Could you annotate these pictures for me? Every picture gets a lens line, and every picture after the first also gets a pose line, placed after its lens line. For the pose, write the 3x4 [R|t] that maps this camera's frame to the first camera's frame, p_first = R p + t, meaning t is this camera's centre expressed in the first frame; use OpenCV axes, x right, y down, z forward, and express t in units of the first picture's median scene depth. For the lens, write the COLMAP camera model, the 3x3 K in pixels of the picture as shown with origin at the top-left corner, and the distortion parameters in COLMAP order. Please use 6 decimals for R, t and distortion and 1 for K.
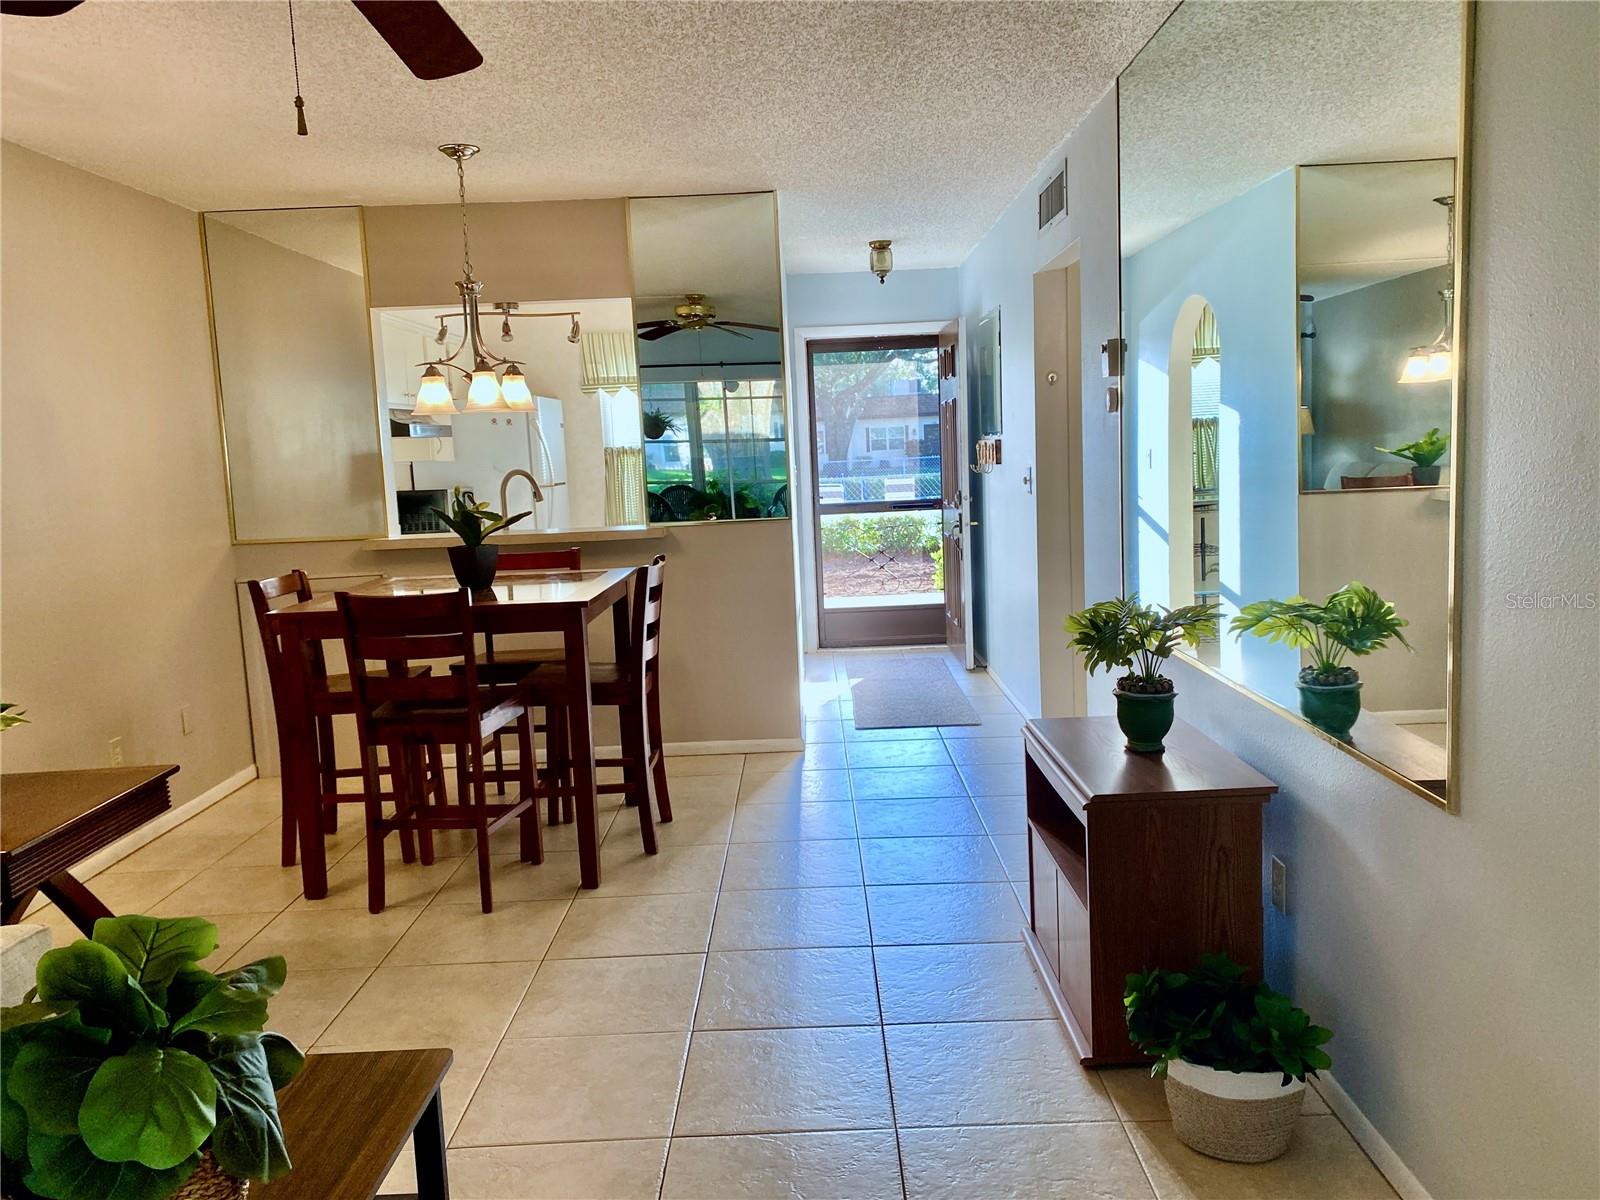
lens RADIAL K [[1218.0, 0, 807.6], [0, 1218.0, 585.3], [0, 0, 1]] dist [0.130855, -0.205683]
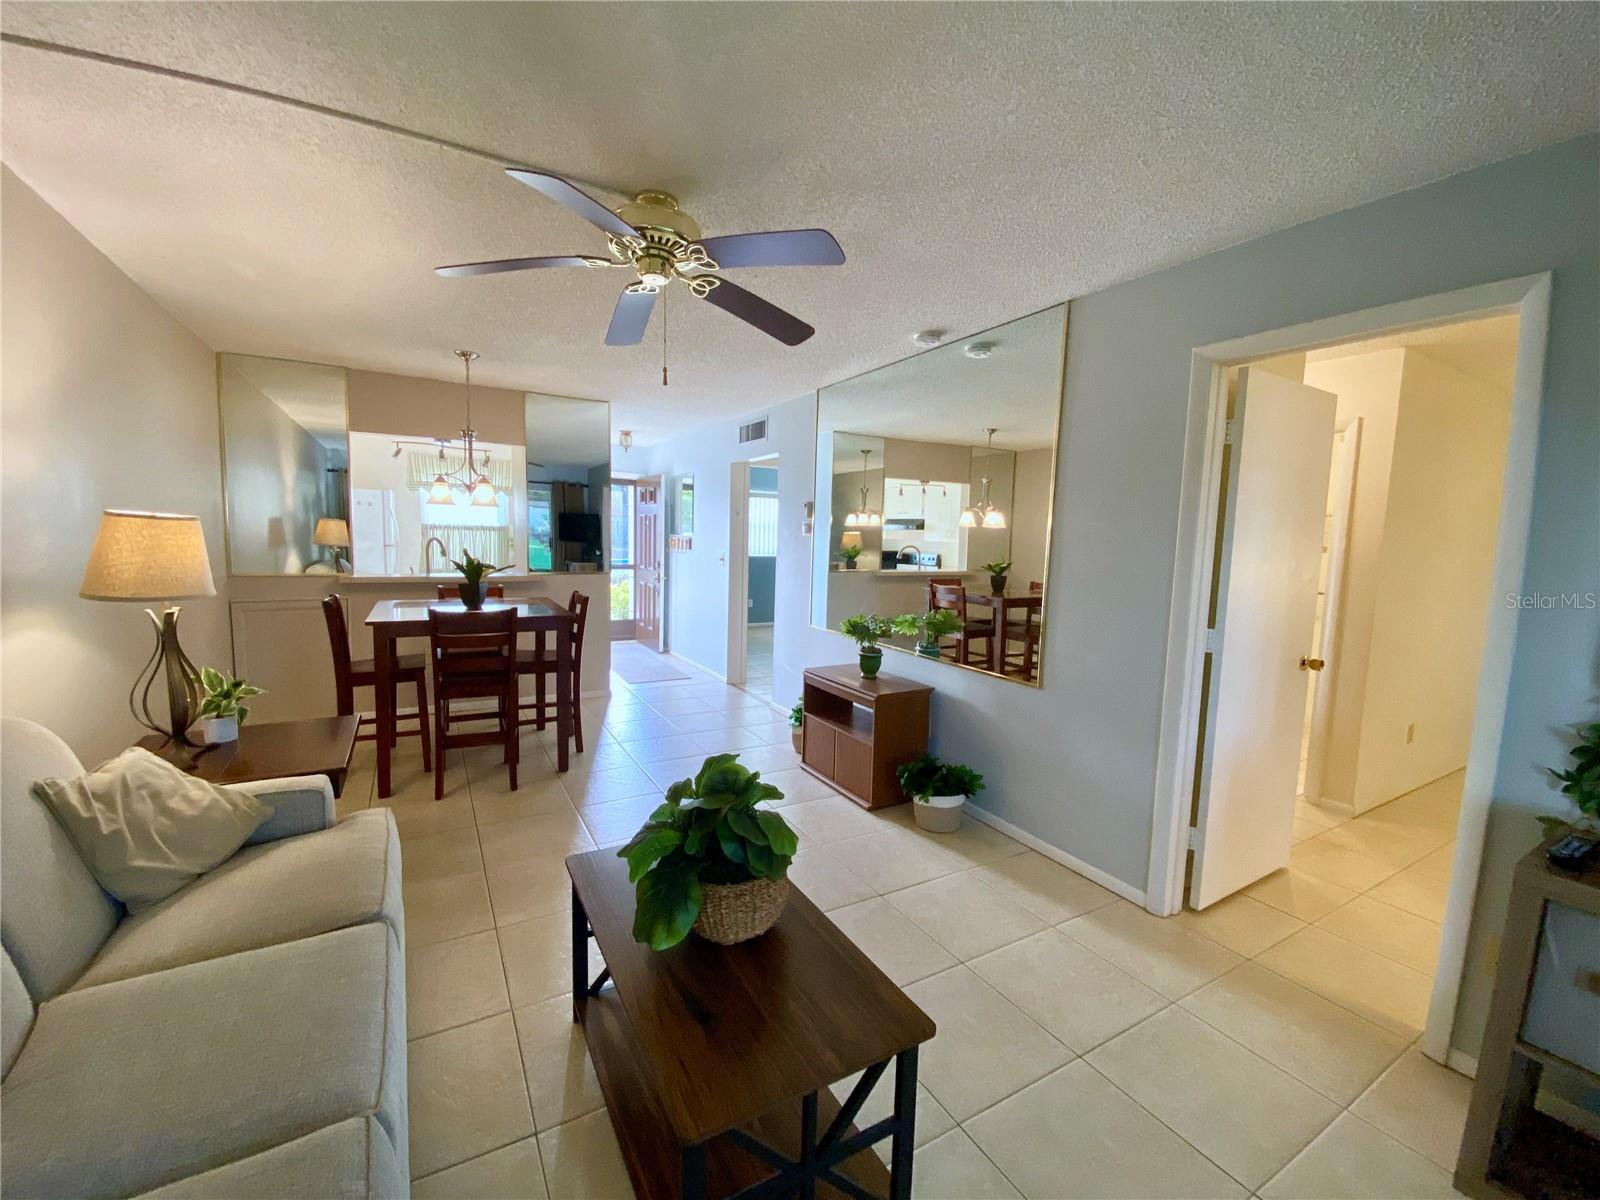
lens RADIAL K [[647.8, 0, 797.7], [0, 647.8, 596.2], [0, 0, 1]] dist [0.032670, -0.030971]
pose [[0.867583, 0.022803, 0.496770, -0.279837], [-0.010519, 0.999566, -0.027512, 0.005750], [-0.497181, 0.018643, 0.867446, -0.015236]]
